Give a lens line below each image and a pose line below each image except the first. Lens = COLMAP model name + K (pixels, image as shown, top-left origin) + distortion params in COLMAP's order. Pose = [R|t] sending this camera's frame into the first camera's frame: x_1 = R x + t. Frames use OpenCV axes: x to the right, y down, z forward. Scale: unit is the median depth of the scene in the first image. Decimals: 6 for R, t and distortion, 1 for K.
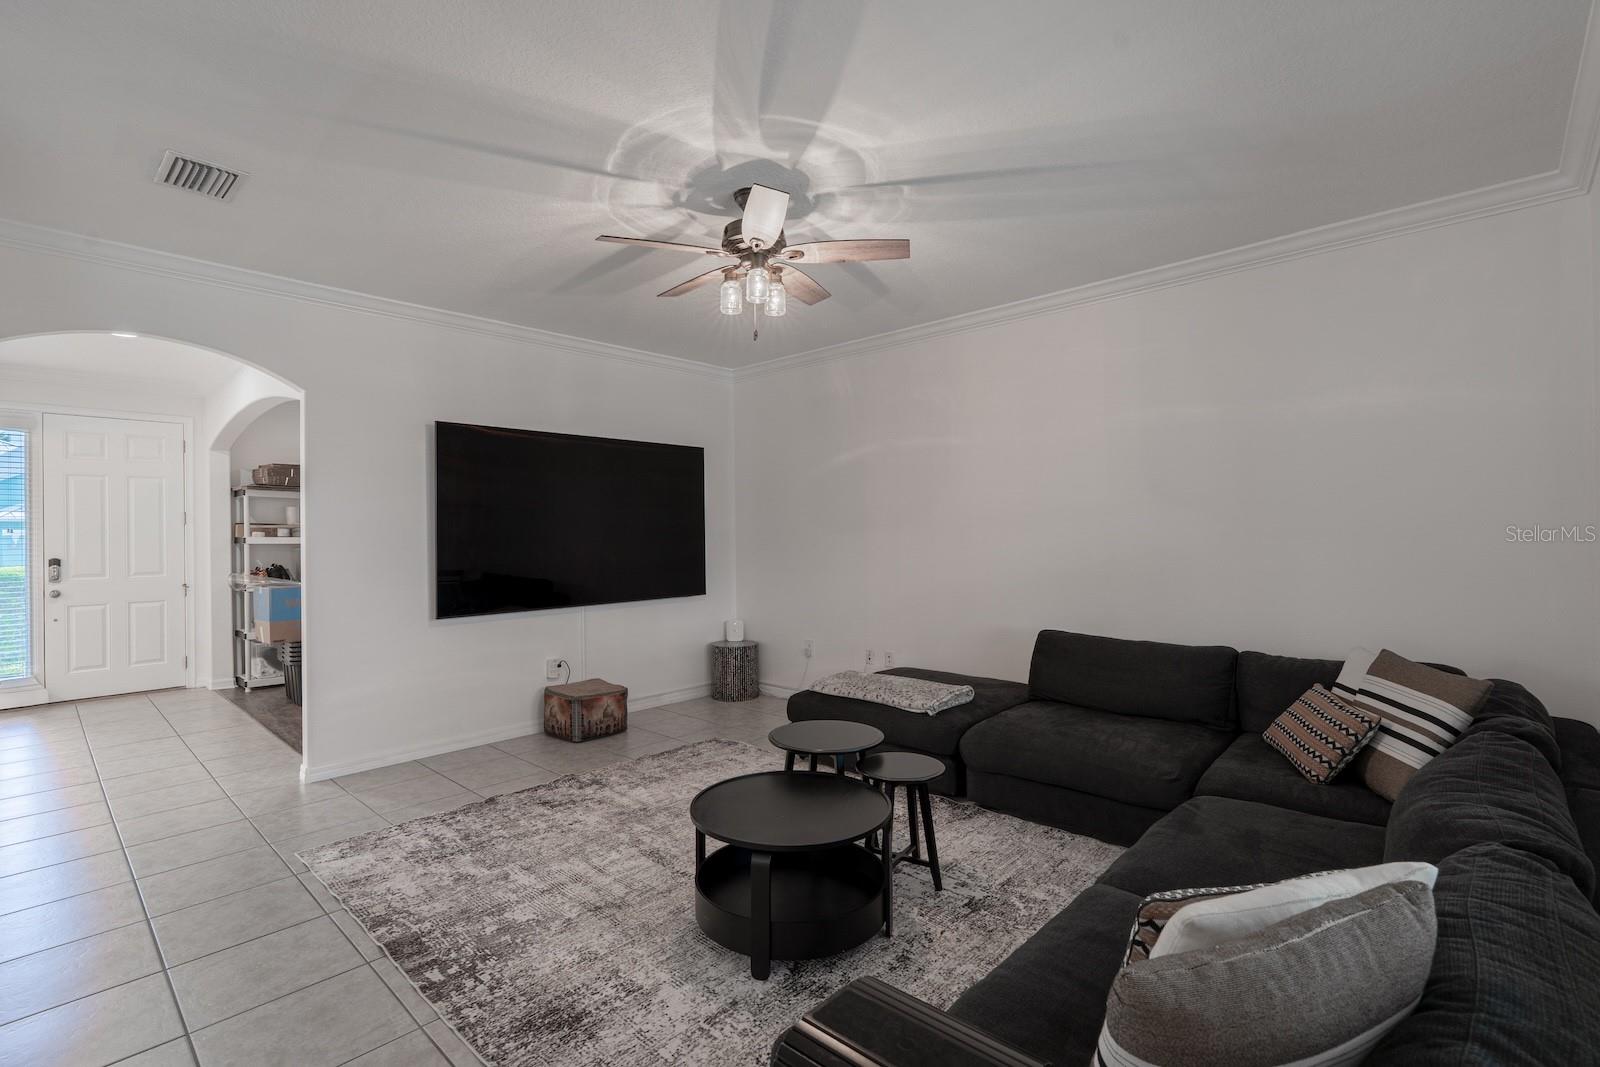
lens RADIAL K [[731.7, 0, 801.1], [0, 731.7, 531.3], [0, 0, 1]] dist [-0.005198, 0.000566]
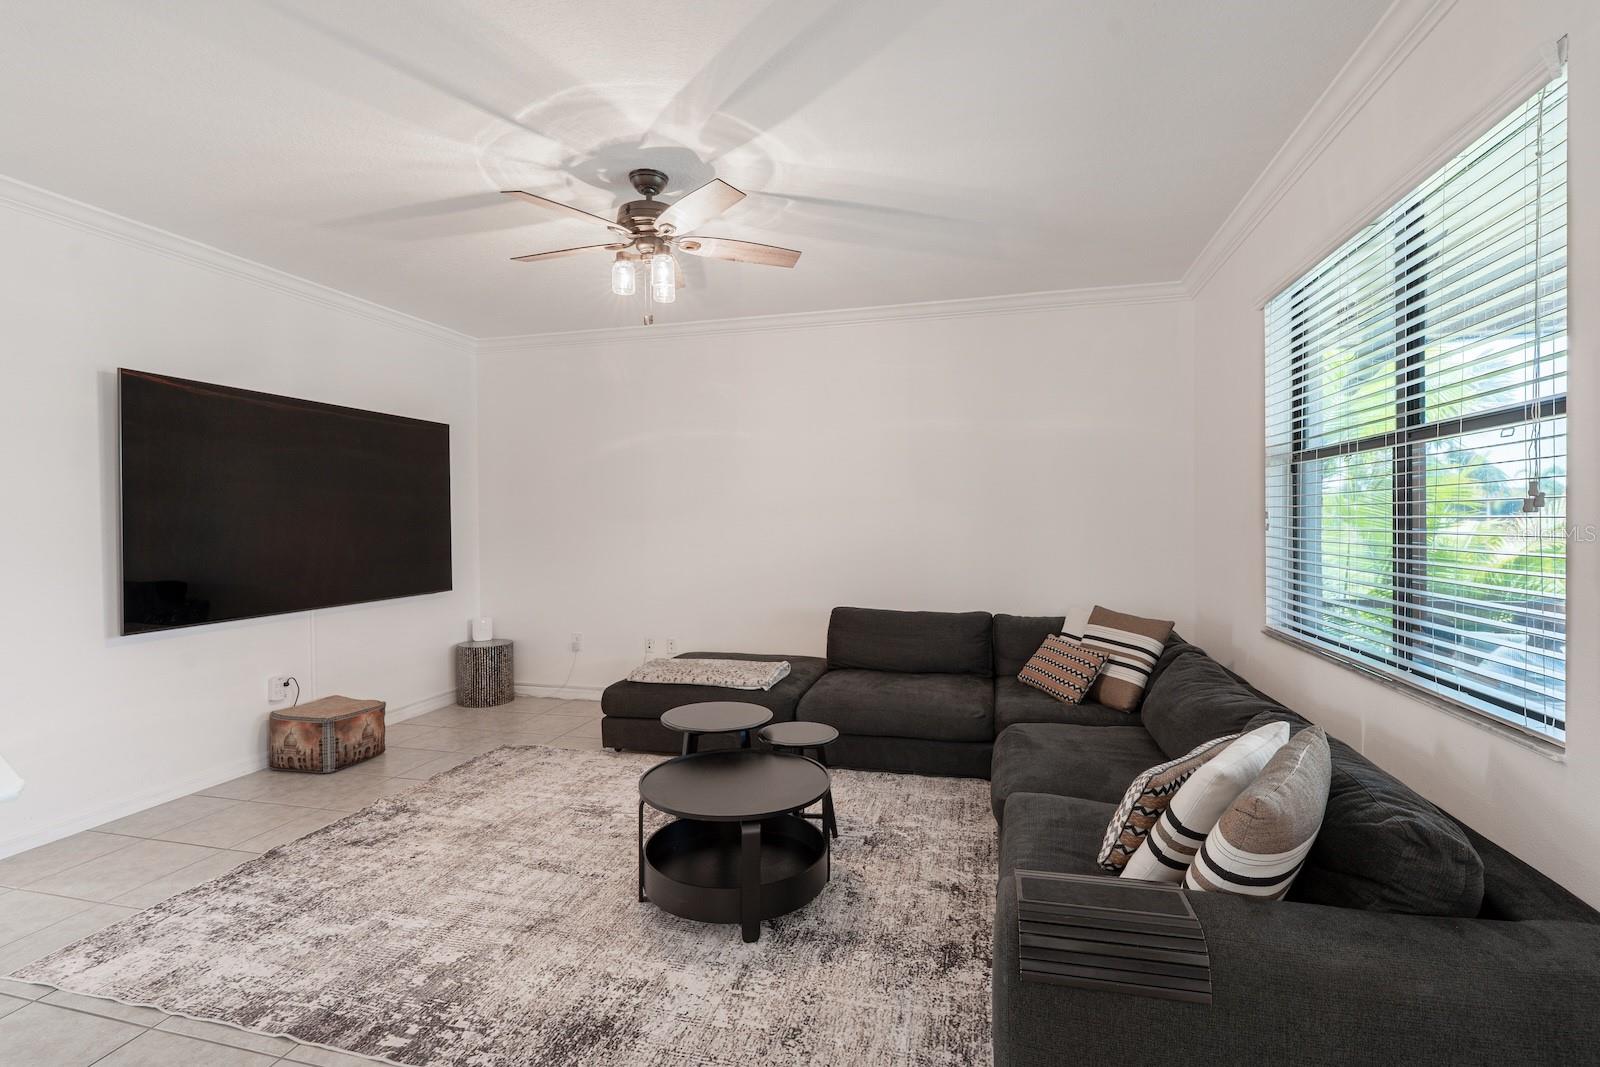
lens RADIAL K [[740.1, 0, 801.7], [0, 740.1, 531.2], [0, 0, 1]] dist [-0.003678, 0.000565]
pose [[0.880185, -0.002986, 0.474621, -0.354915], [-0.003797, 0.999904, 0.013332, 0.002430], [-0.474615, -0.013536, 0.880089, 0.021195]]
